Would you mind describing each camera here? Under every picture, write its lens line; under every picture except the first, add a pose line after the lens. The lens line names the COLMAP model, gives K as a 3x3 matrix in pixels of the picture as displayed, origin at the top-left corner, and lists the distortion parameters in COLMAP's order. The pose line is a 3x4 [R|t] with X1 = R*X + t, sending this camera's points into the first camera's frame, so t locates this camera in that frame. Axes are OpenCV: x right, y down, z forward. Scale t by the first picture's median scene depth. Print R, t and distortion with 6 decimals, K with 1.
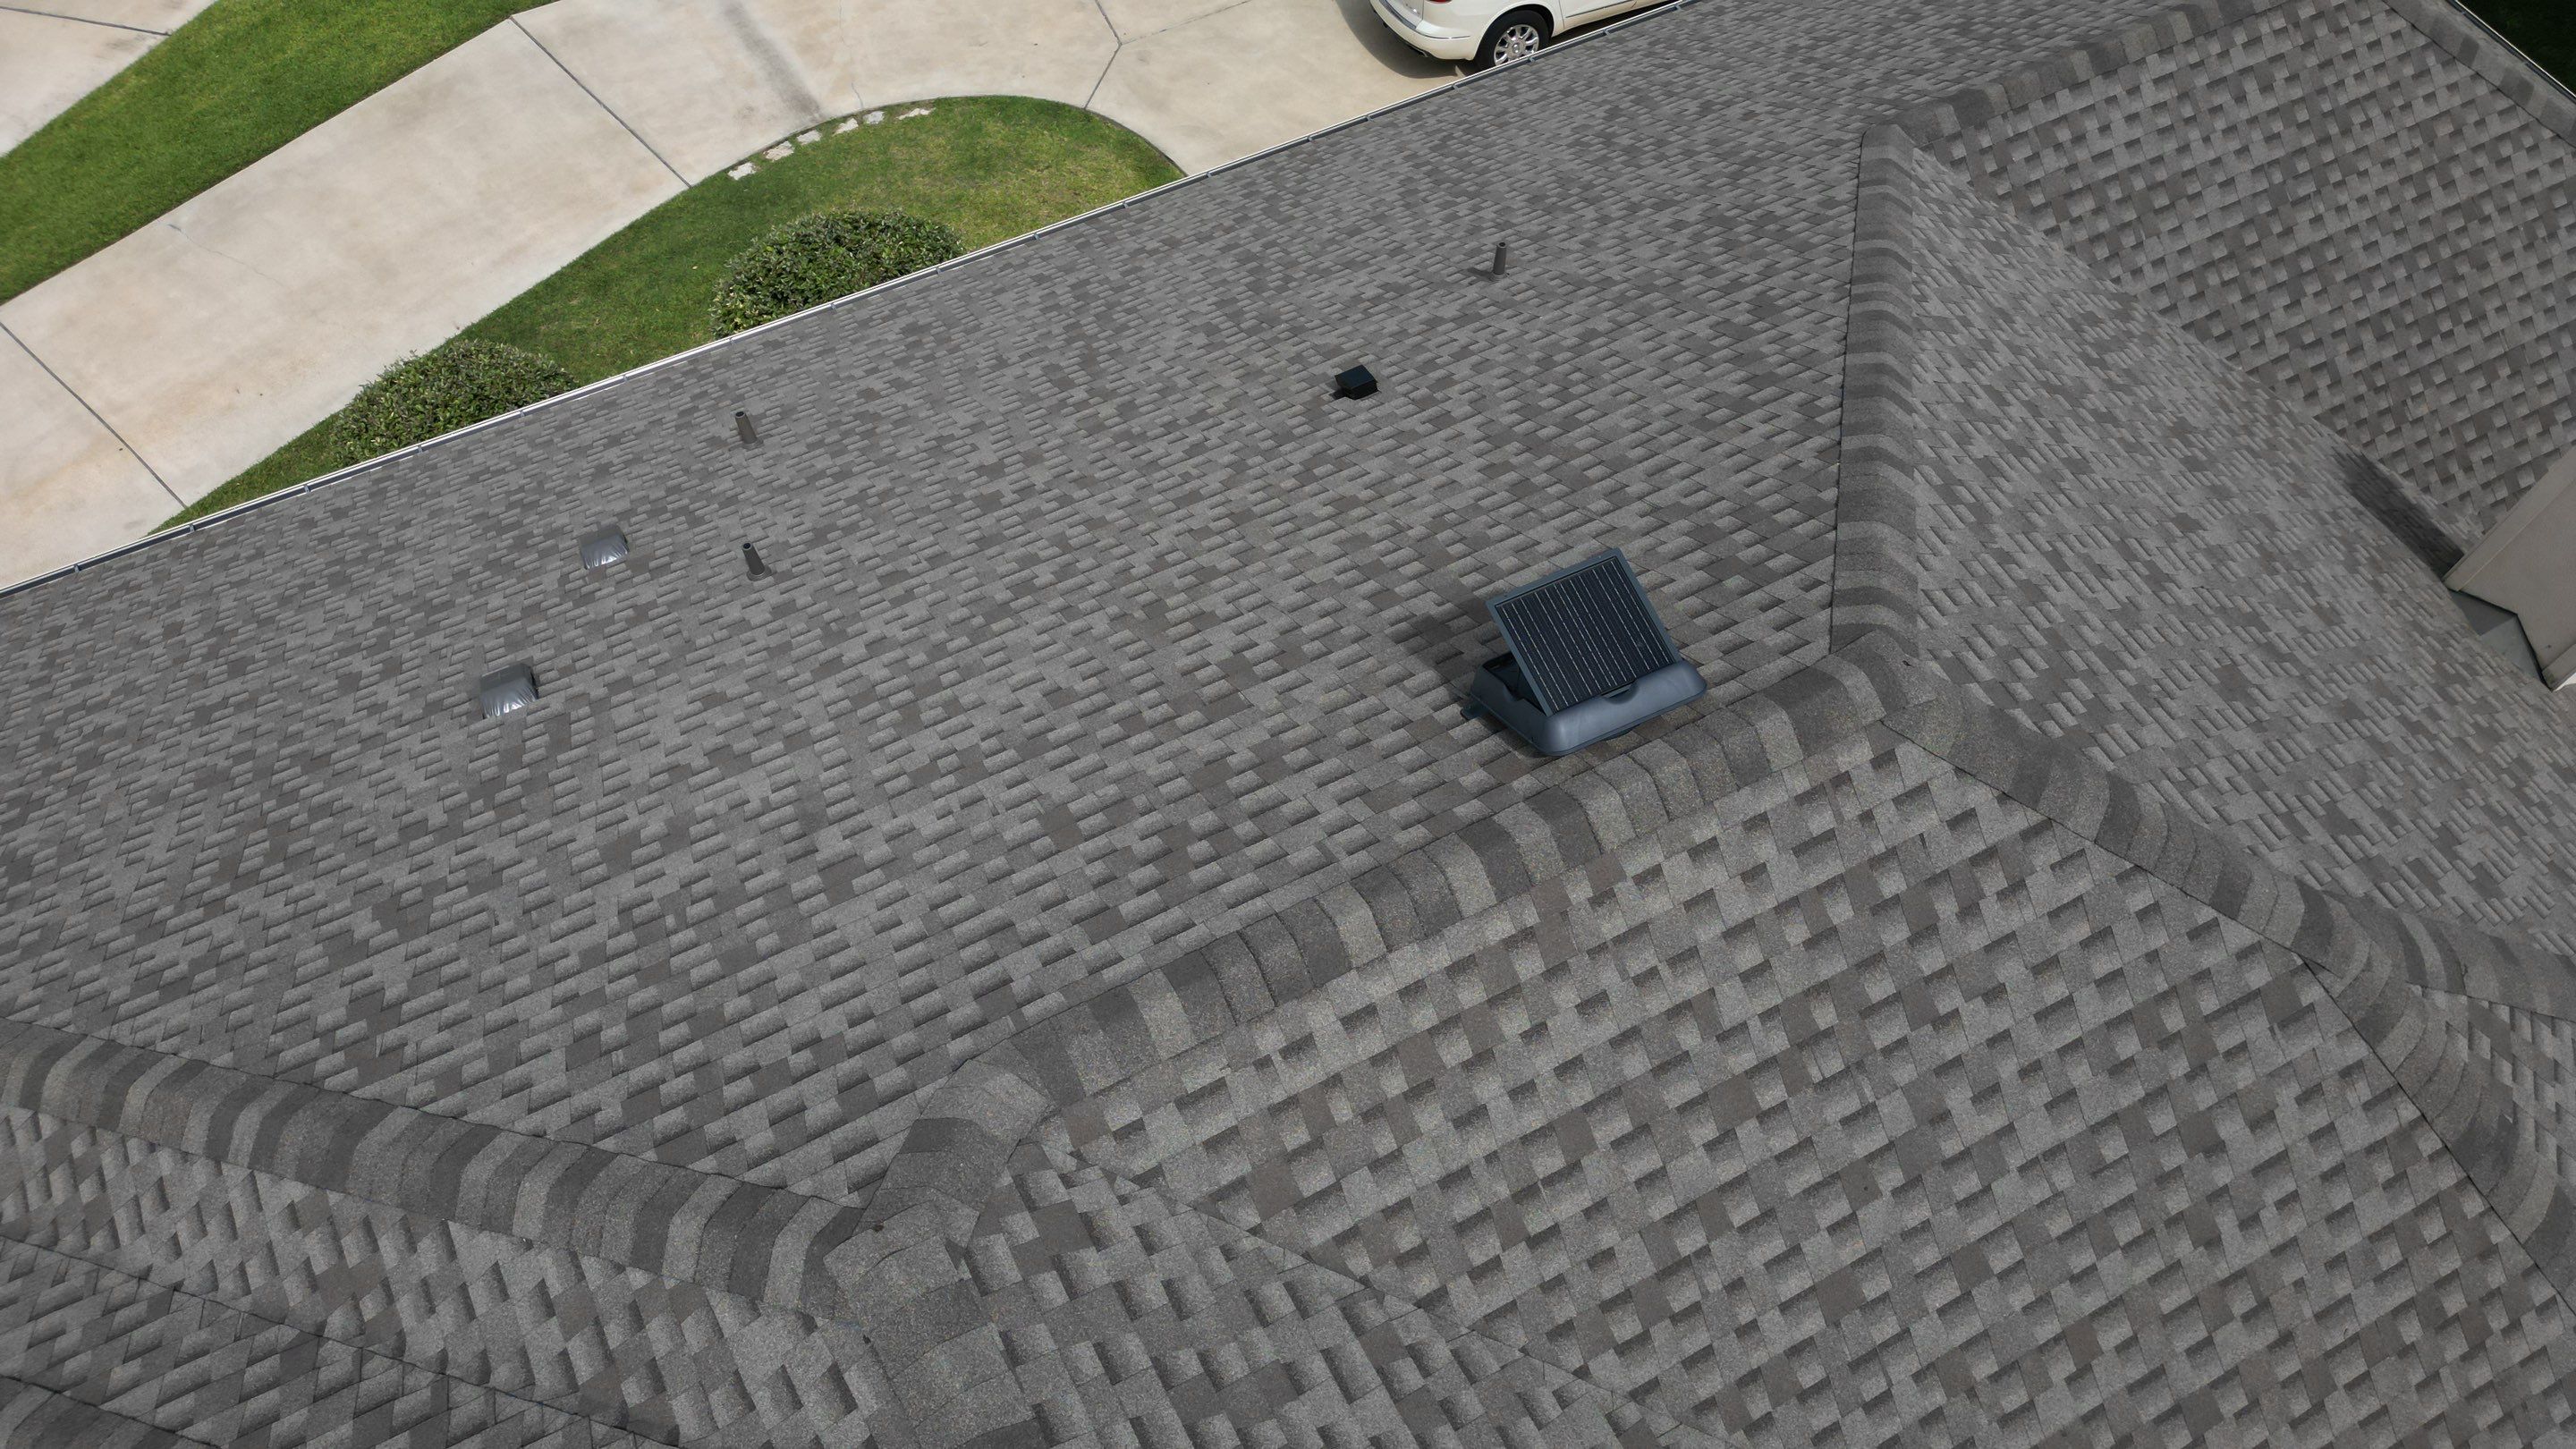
lens RADIAL K [[1800.9, 0, 1288.0], [0, 1800.9, 724.5], [0, 0, 1]] dist [0.097139, -0.103282]
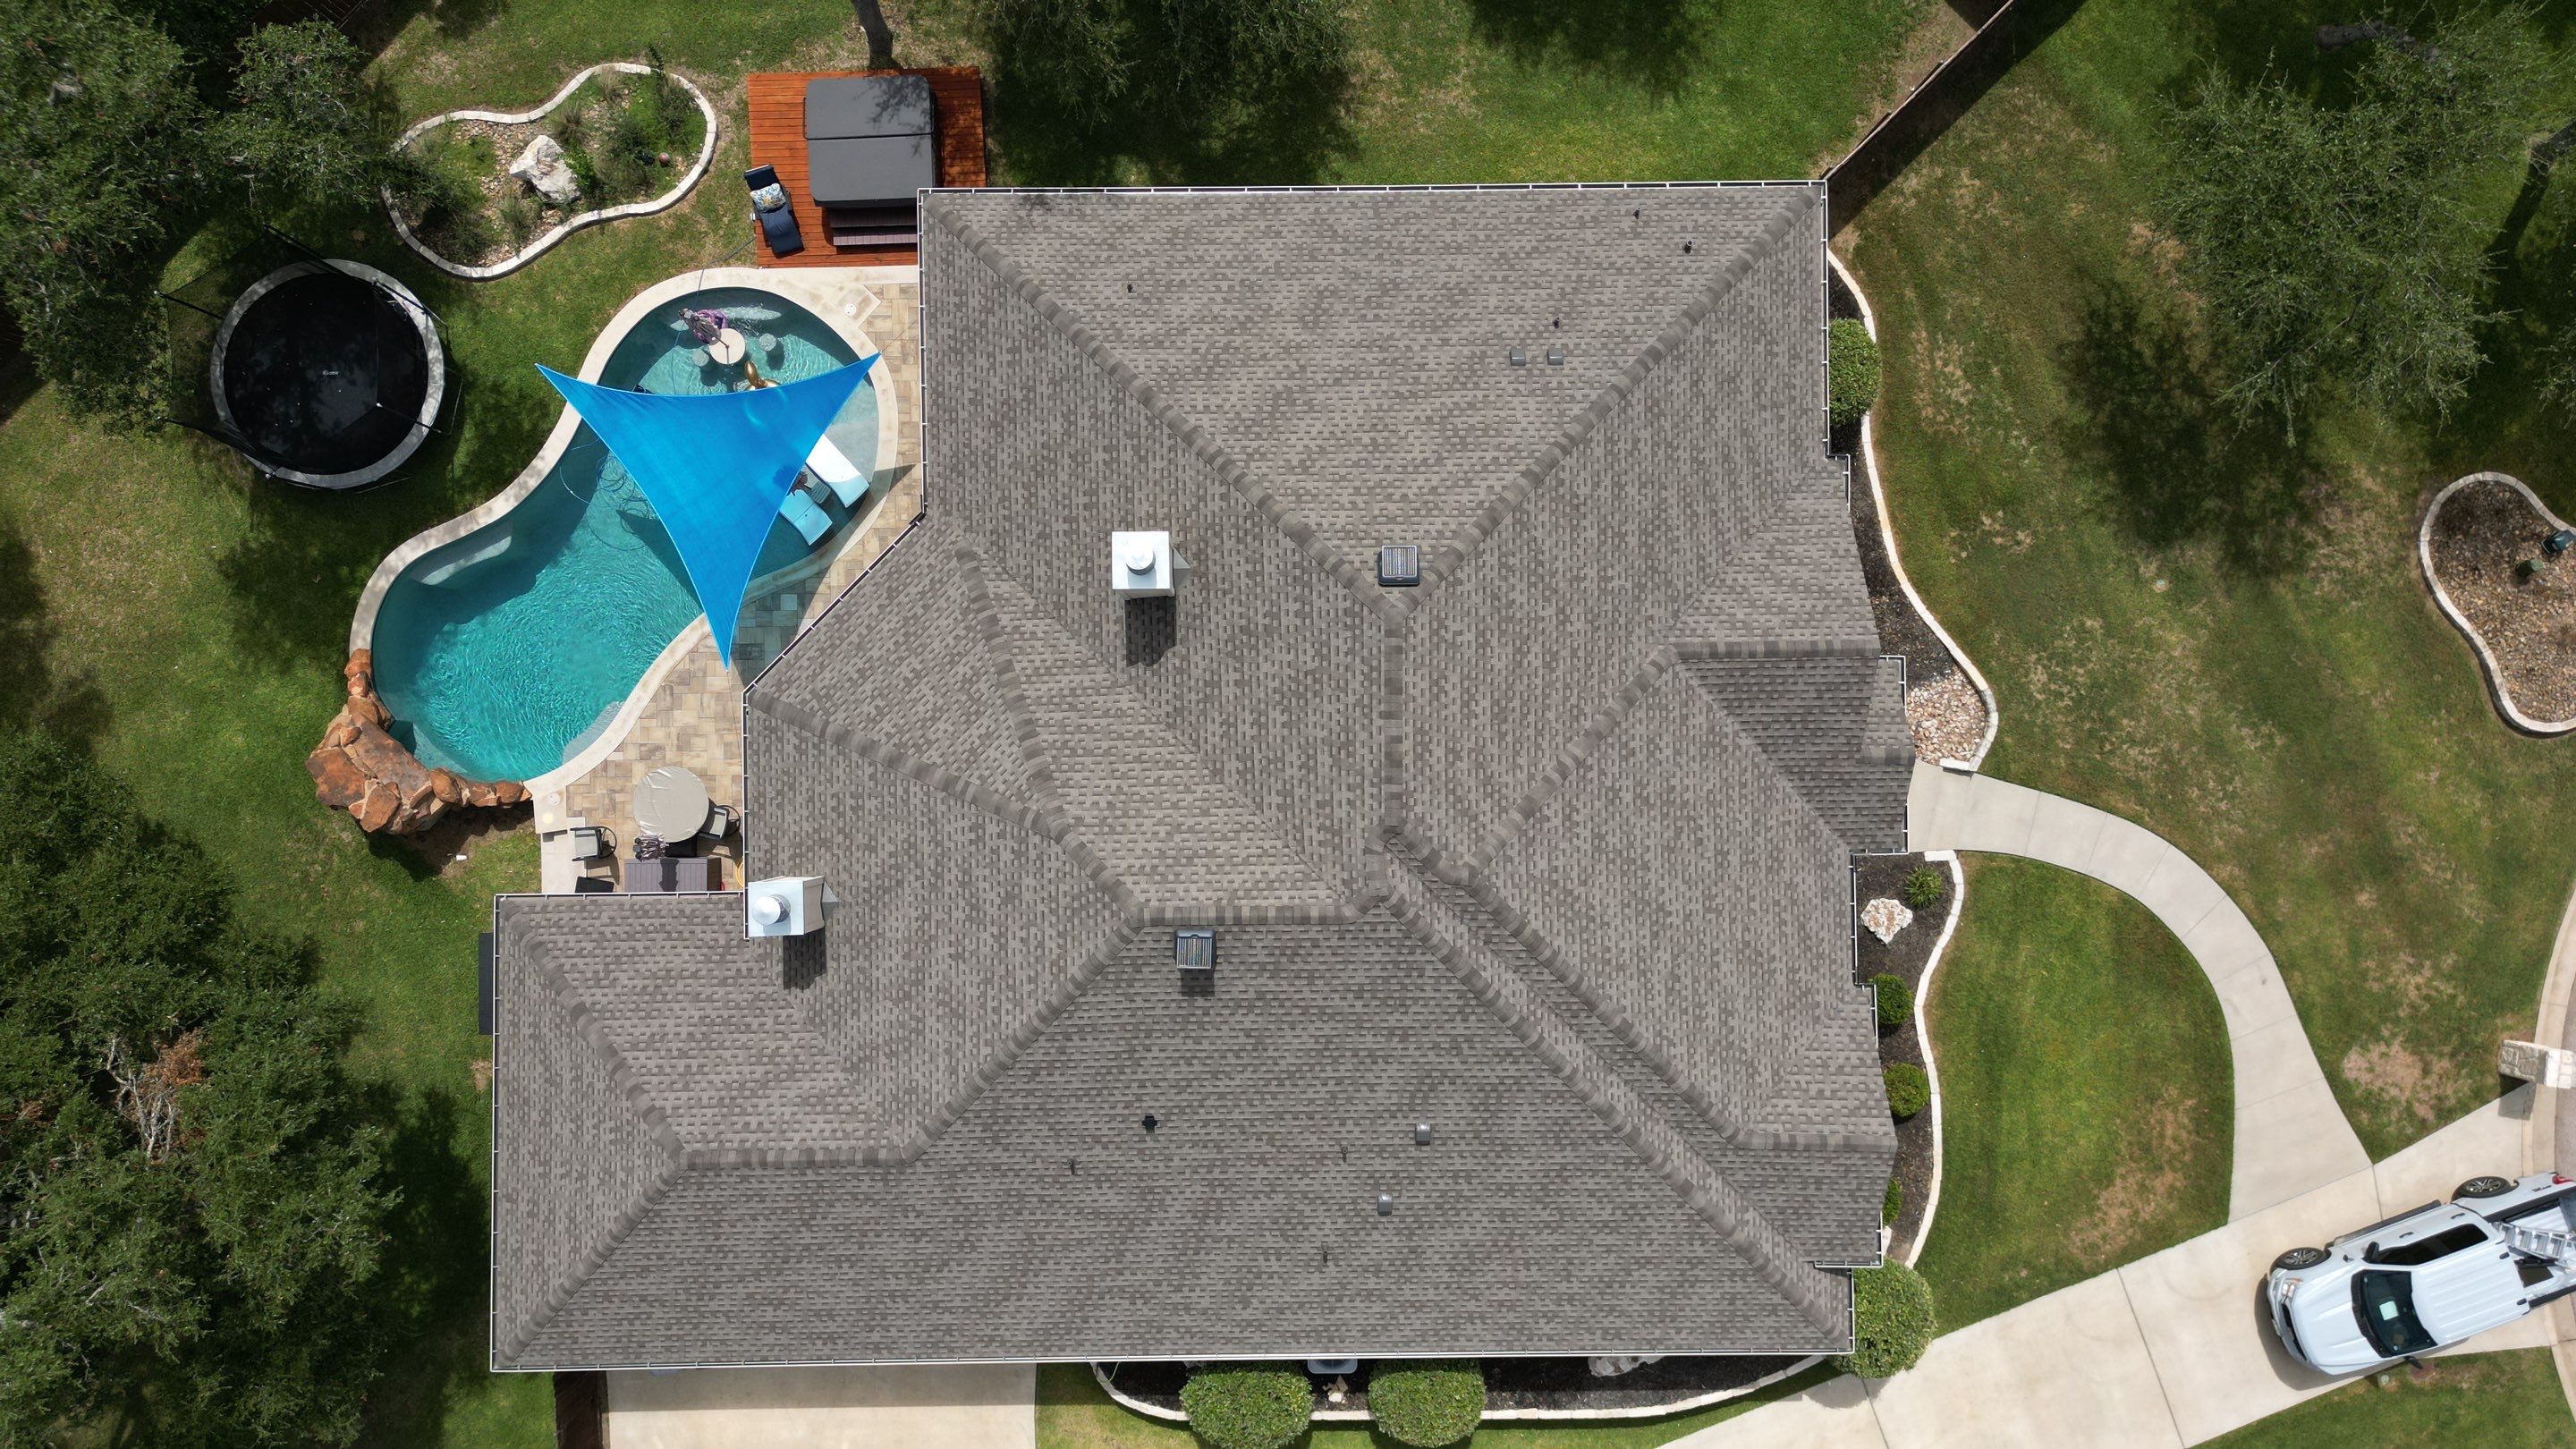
lens RADIAL K [[1800.9, 0, 1288.0], [0, 1800.9, 724.5], [0, 0, 1]] dist [0.097139, -0.103282]
pose [[-0.893792, -0.448377, -0.009647, 0.240134], [0.380068, -0.768693, 0.514450, -1.741343], [-0.238084, 0.456145, 0.857466, -3.008389]]
